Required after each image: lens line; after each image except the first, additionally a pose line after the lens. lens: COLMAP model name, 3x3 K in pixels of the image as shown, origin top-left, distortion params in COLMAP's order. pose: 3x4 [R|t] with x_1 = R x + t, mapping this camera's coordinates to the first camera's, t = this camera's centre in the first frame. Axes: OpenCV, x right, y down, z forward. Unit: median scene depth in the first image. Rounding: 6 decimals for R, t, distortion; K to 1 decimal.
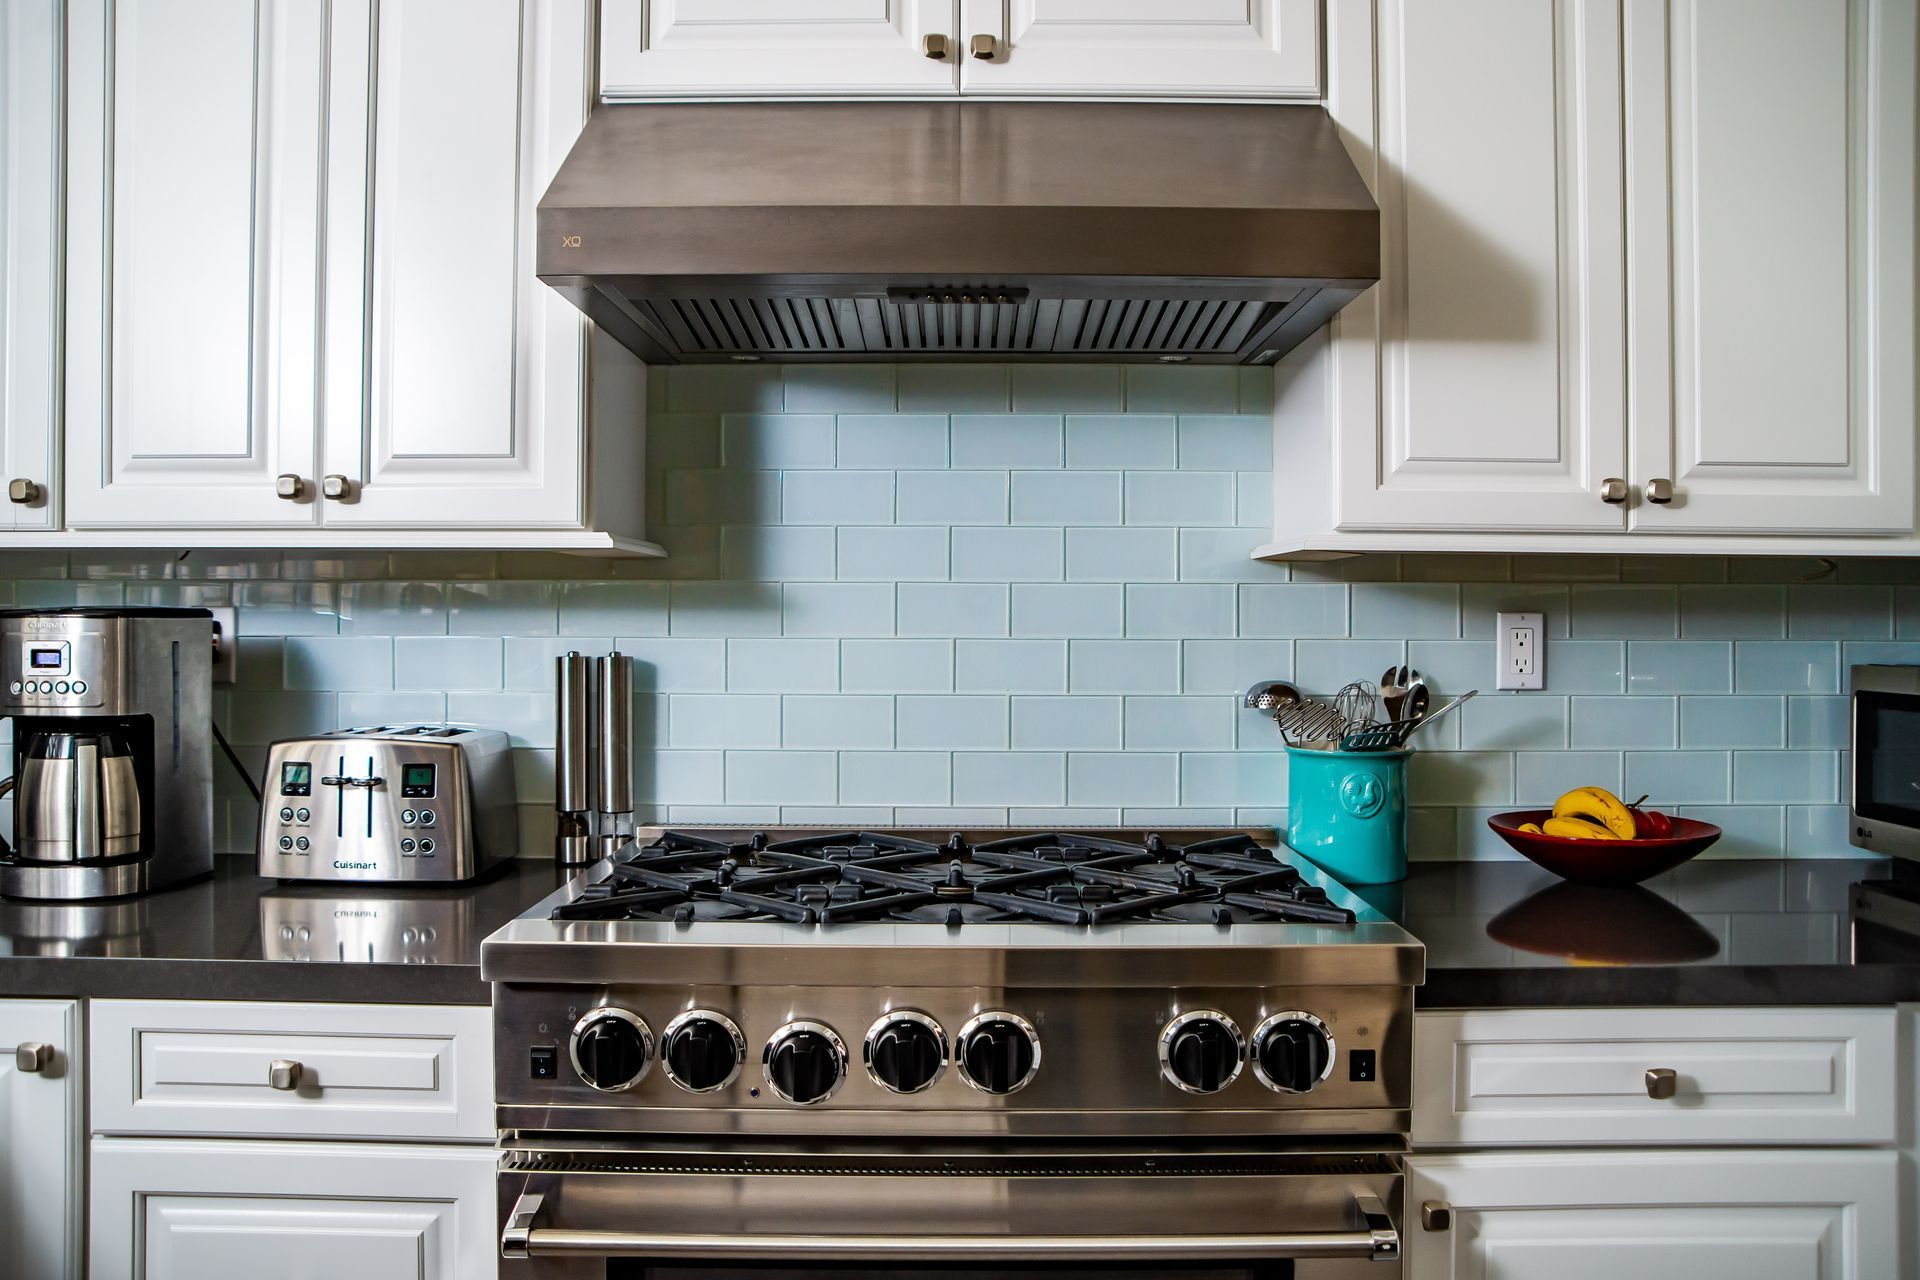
lens RADIAL K [[1428.6, 0, 960.0], [0, 1428.6, 640.0], [0, 0, 1]] dist [-0.058168, 0.000929]
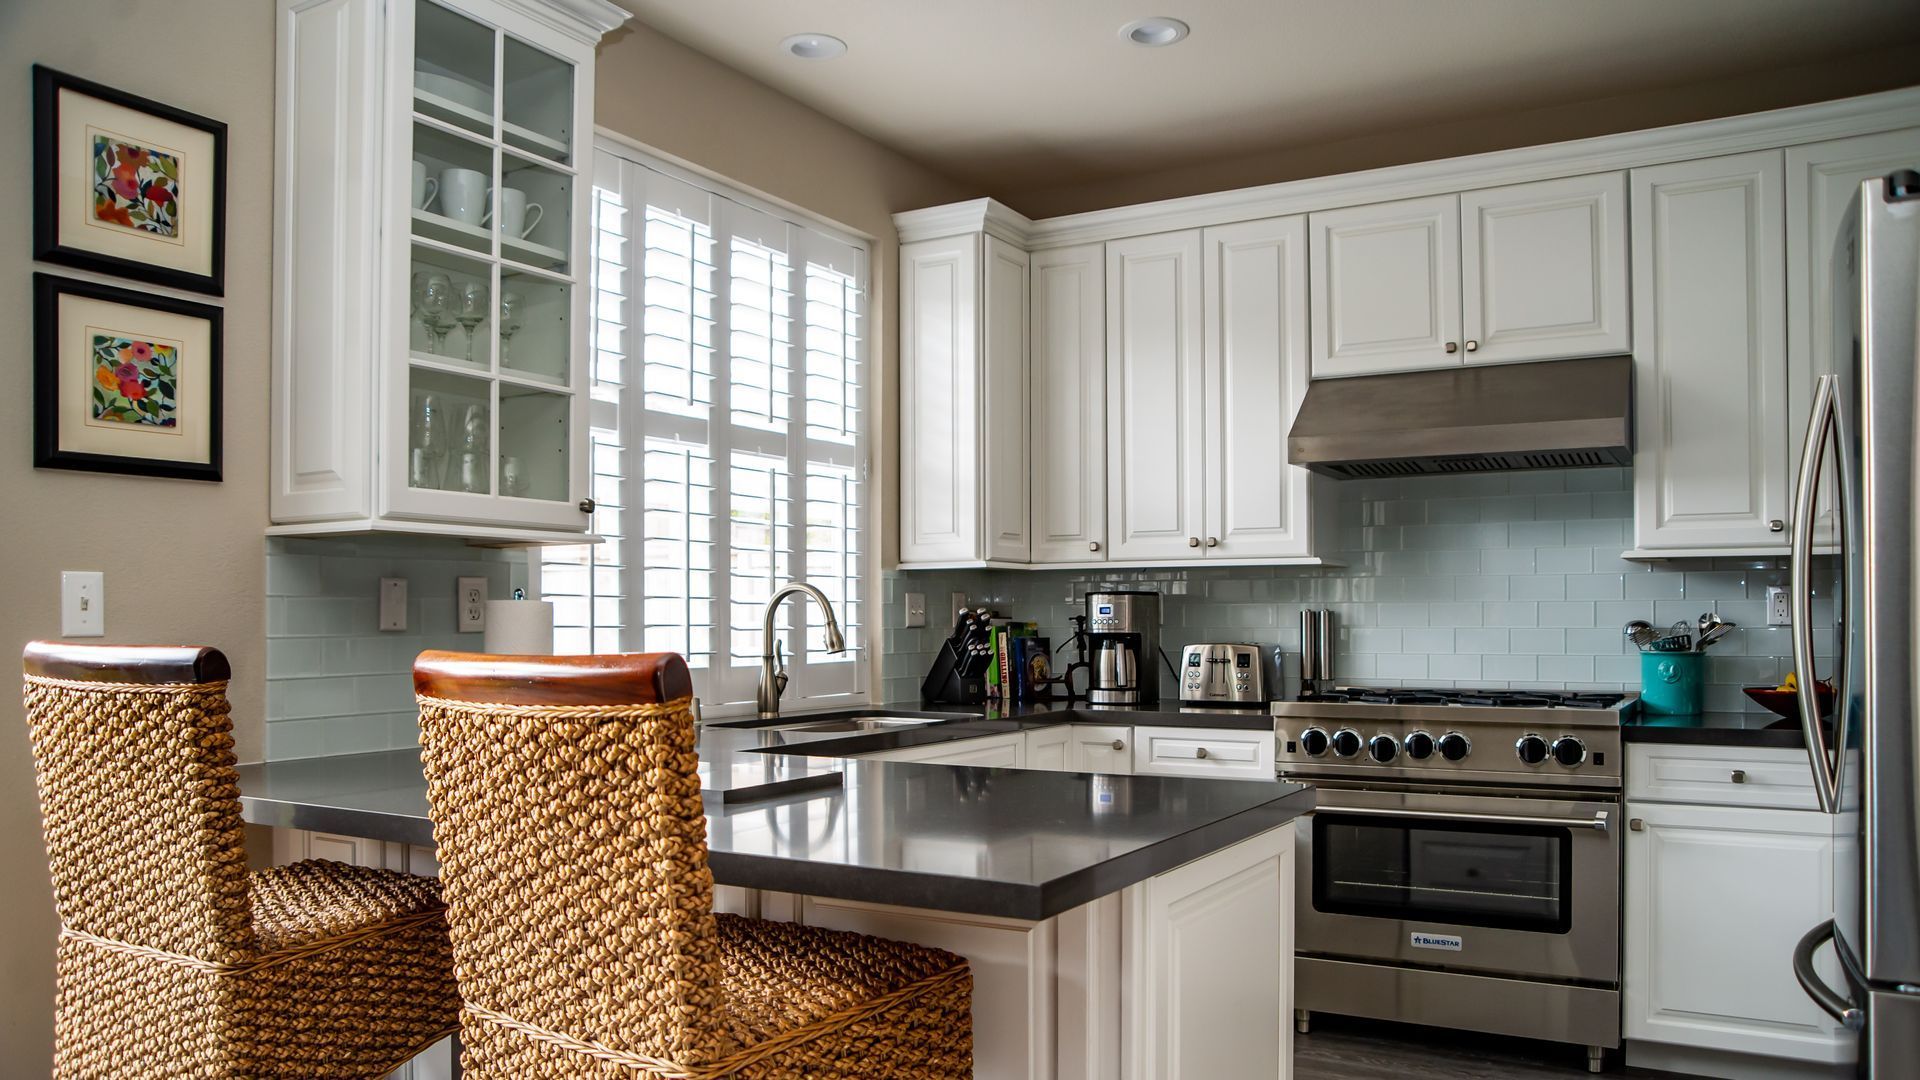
lens RADIAL K [[1432.6, 0, 960.0], [0, 1432.6, 540.0], [0, 0, 1]] dist [-0.073369, 0.000182]
pose [[0.862861, -0.030075, -0.504545, 0.450810], [-0.005314, 0.997633, -0.068555, 0.064364], [0.505413, 0.061835, 0.860659, -1.402031]]
